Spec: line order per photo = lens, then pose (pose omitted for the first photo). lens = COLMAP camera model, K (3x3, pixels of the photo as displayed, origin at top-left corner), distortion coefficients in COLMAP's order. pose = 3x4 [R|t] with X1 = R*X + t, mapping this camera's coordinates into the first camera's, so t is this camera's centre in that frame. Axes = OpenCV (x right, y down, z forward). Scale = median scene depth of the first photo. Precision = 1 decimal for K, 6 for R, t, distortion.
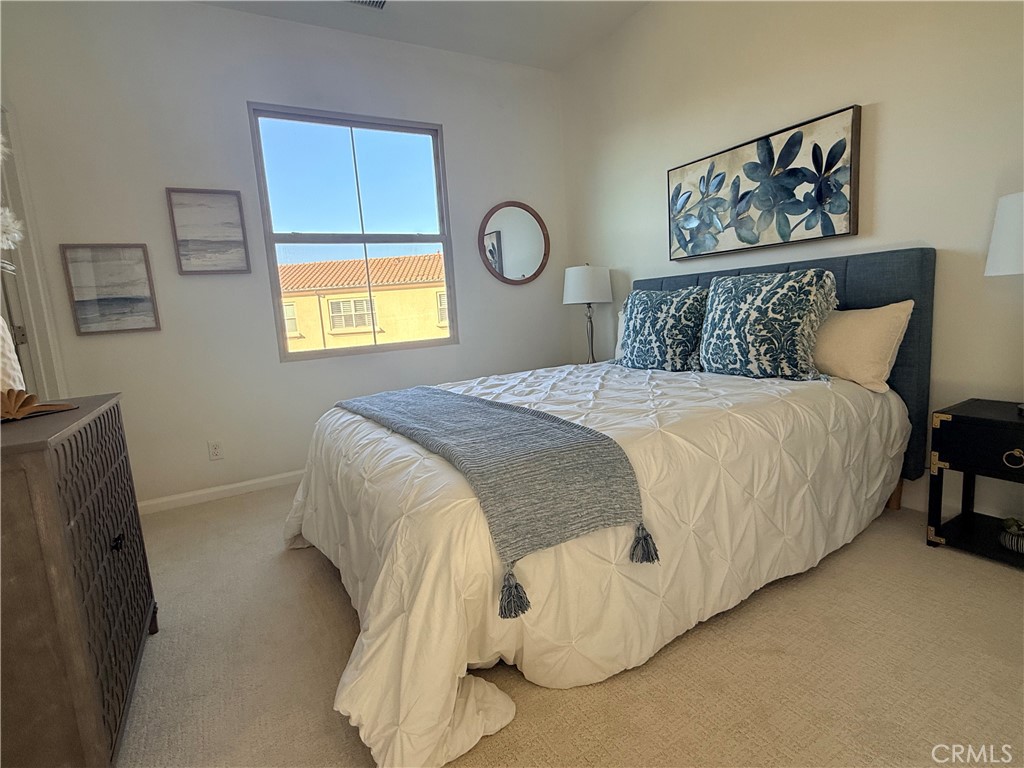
lens RADIAL K [[510.2, 0, 512.6], [0, 510.2, 381.0], [0, 0, 1]] dist [0.003095, 0.000756]
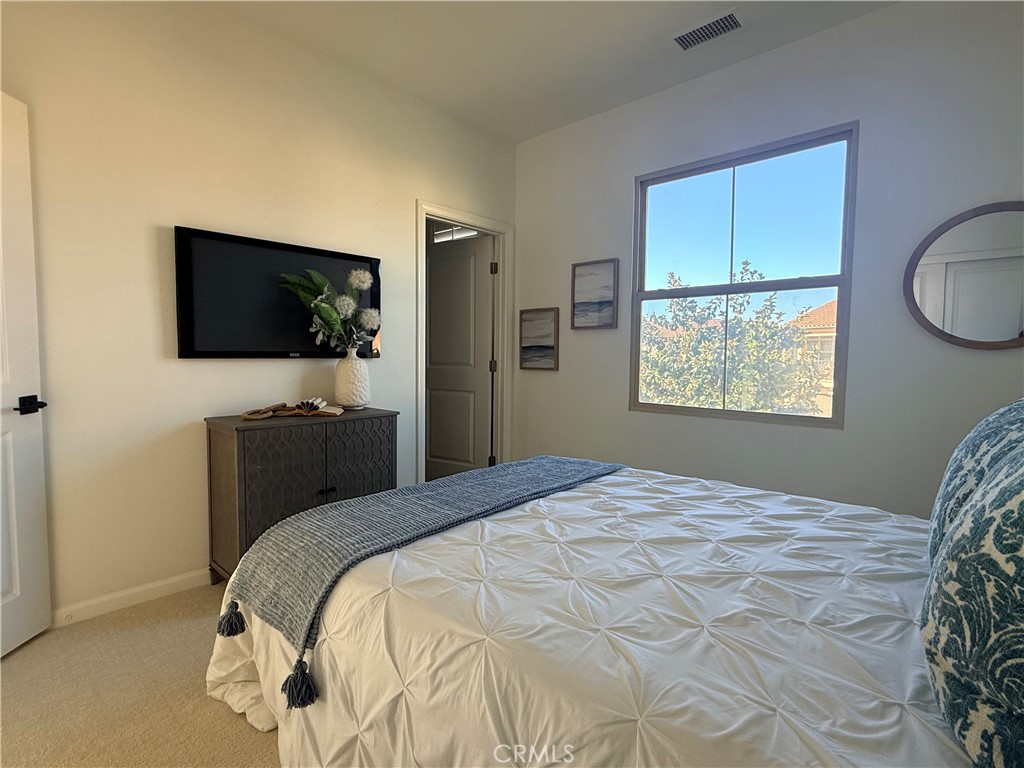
lens RADIAL K [[510.2, 0, 509.2], [0, 510.2, 381.6], [0, 0, 1]] dist [0.003095, 0.000756]
pose [[0.297848, 0.126581, -0.946184, 0.535306], [-0.162905, 0.983371, 0.080275, -0.156720], [0.940611, 0.130228, 0.313516, 0.464687]]
